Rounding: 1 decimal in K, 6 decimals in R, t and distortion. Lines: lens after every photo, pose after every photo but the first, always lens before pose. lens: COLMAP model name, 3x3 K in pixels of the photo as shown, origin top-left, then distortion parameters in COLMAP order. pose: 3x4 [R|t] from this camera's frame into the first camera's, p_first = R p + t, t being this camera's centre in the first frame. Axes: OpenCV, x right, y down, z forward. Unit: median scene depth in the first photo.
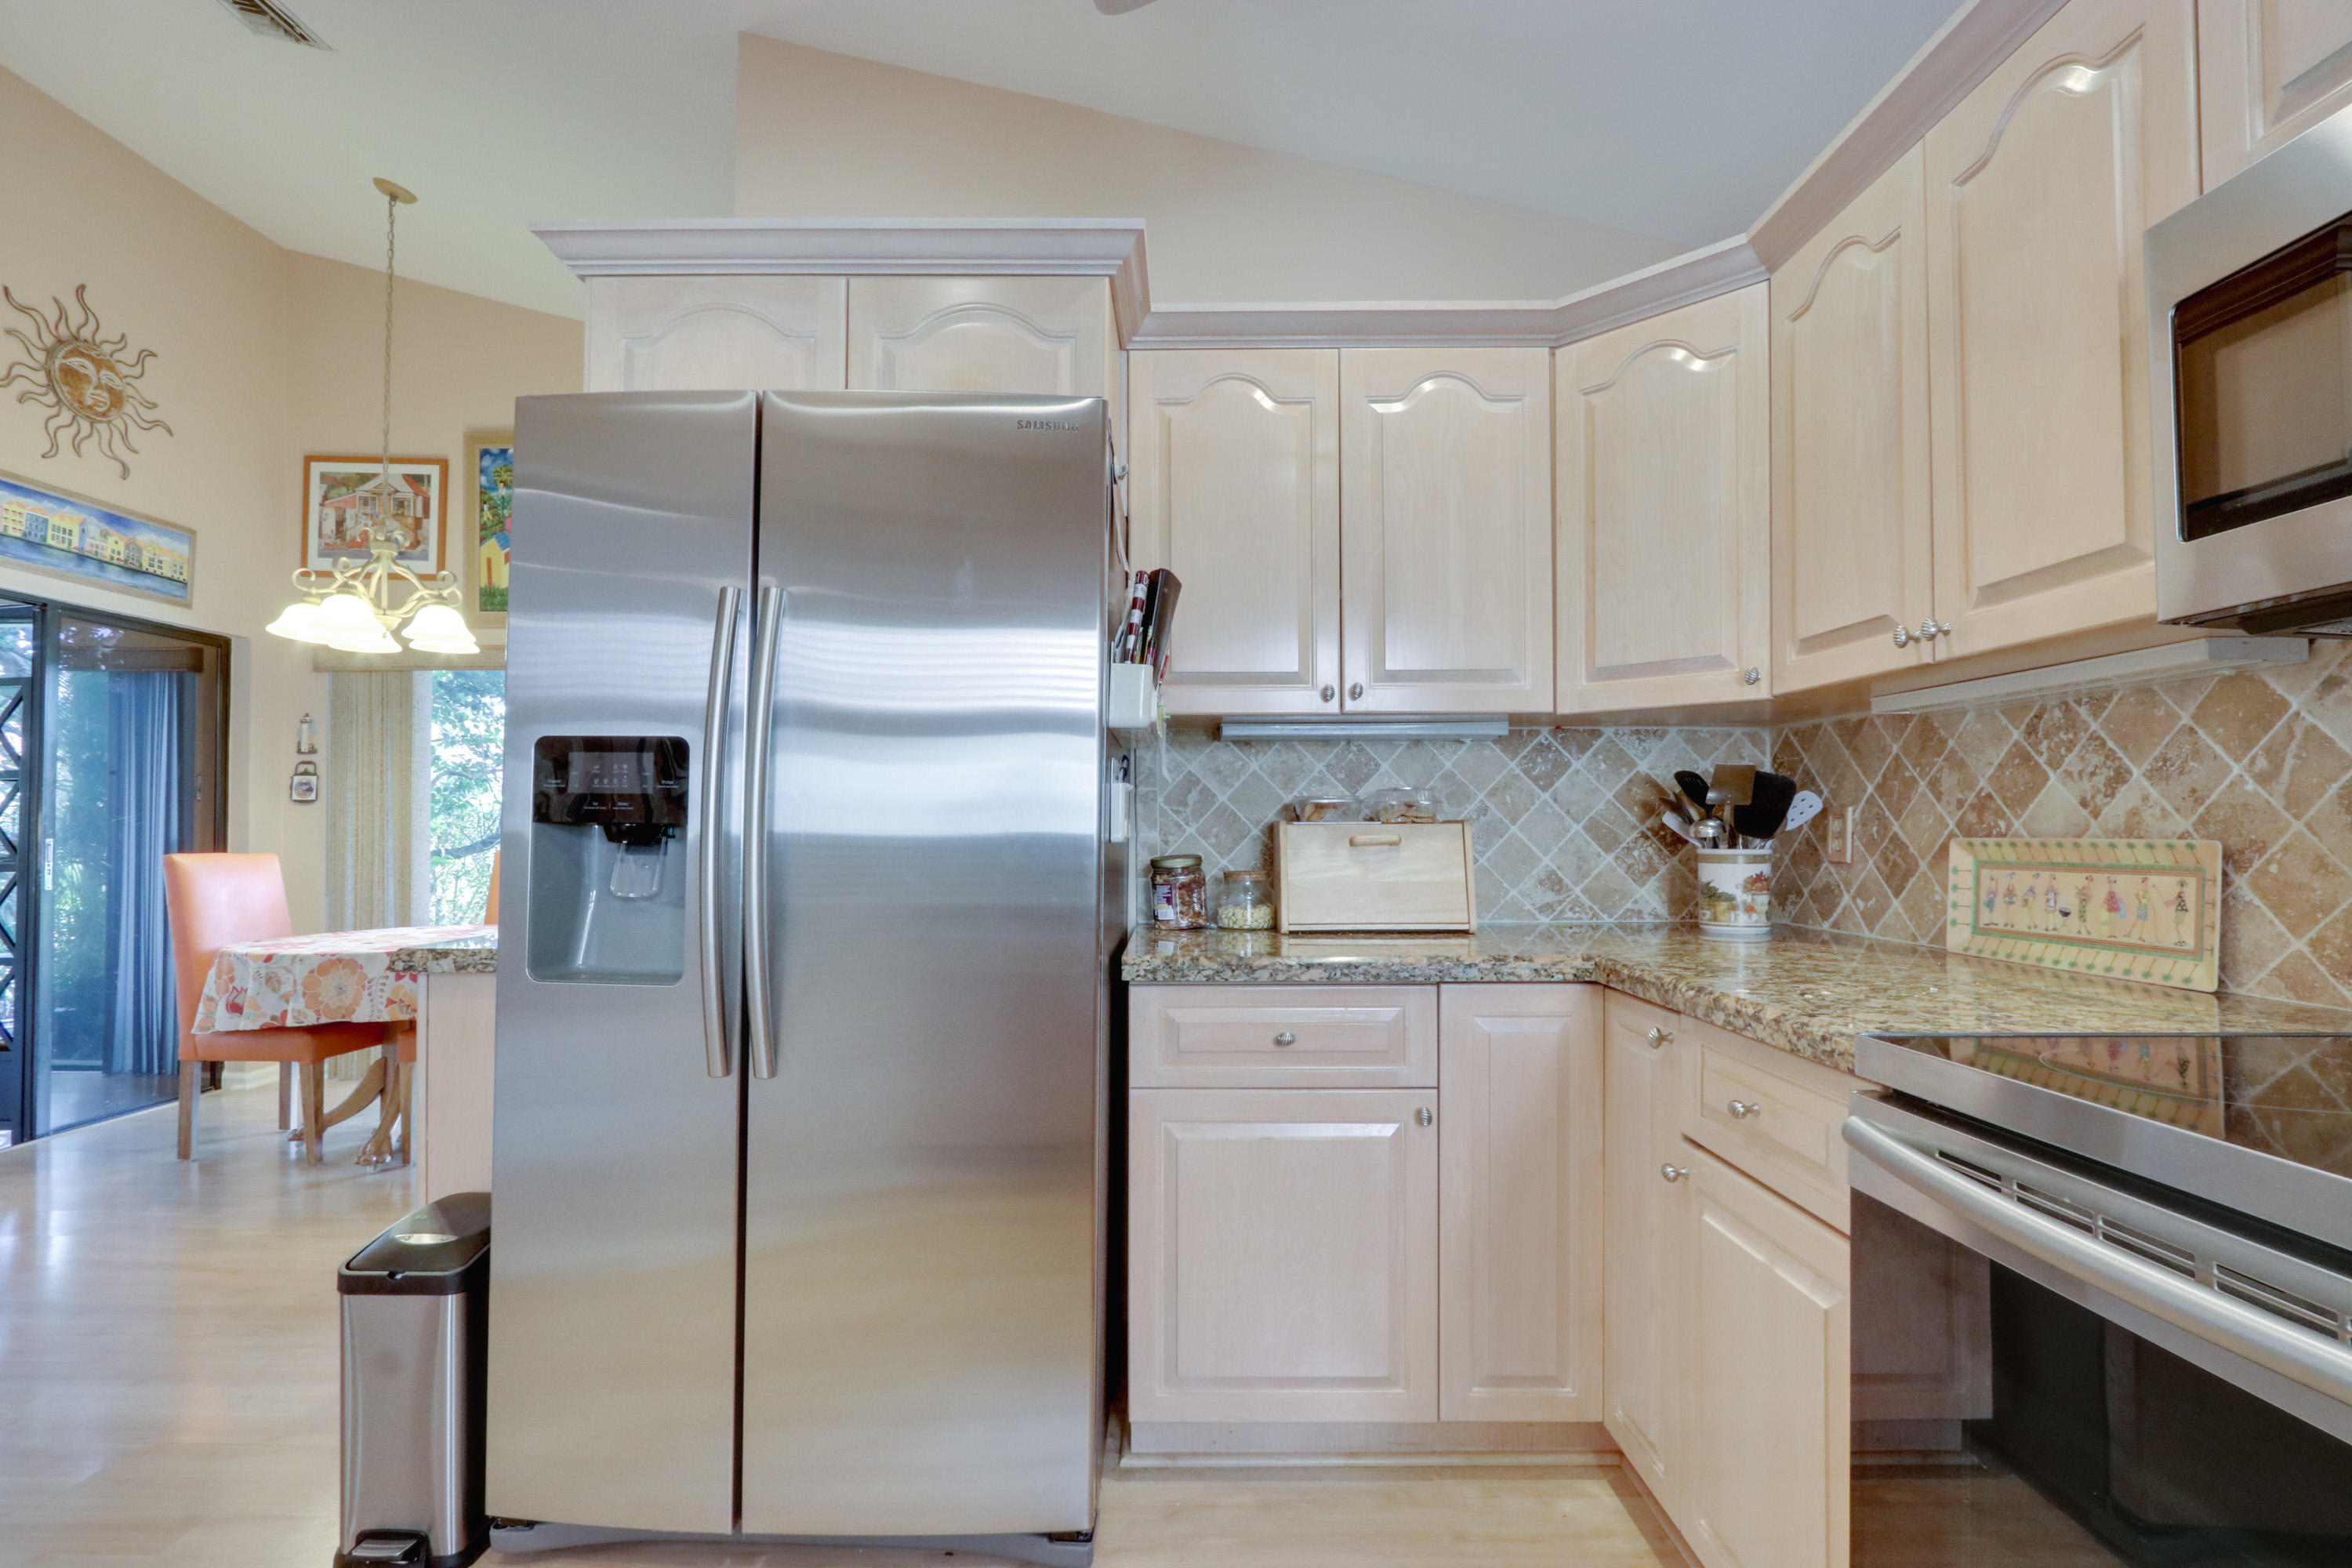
lens RADIAL K [[1081.3, 0, 1175.7], [0, 1081.3, 802.5], [0, 0, 1]] dist [-0.017327, 0.003621]
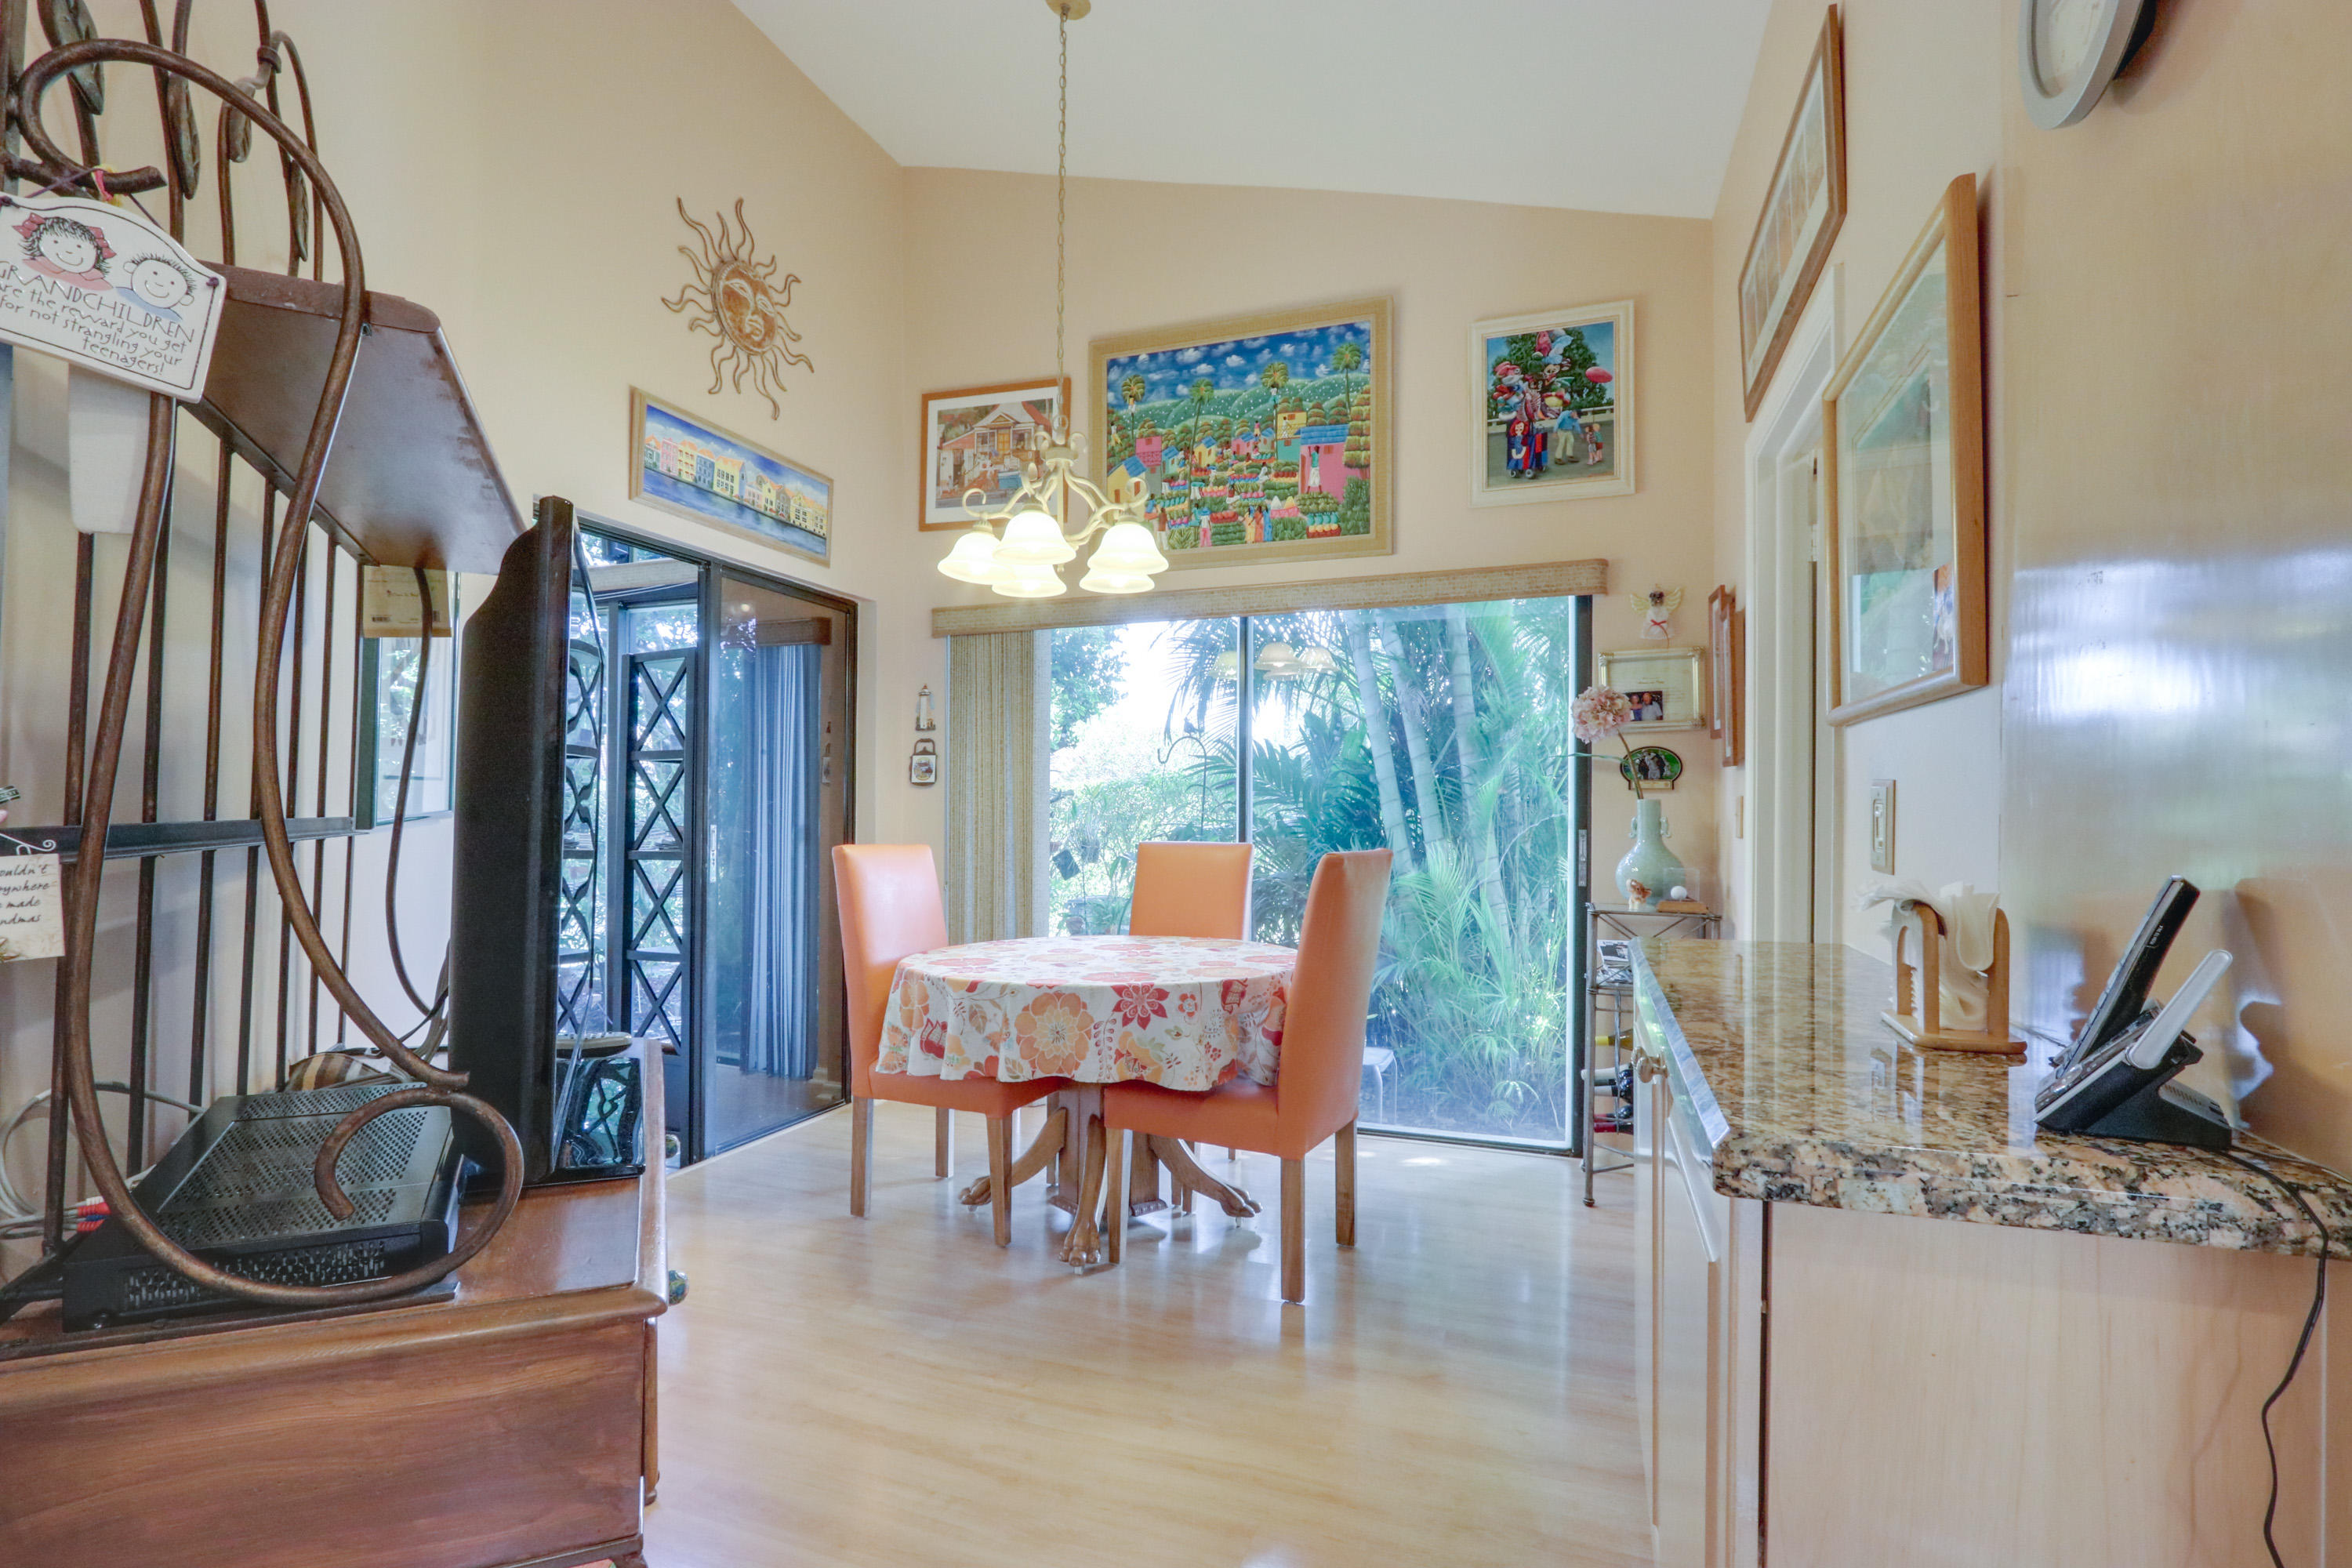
lens RADIAL K [[1081.3, 0, 1177.8], [0, 1081.3, 798.7], [0, 0, 1]] dist [-0.017327, 0.003621]
pose [[0.940477, 0.000104, -0.339857, -0.397843], [0.002136, 0.999978, 0.006217, 0.007519], [0.339850, -0.006572, 0.940457, 0.292110]]
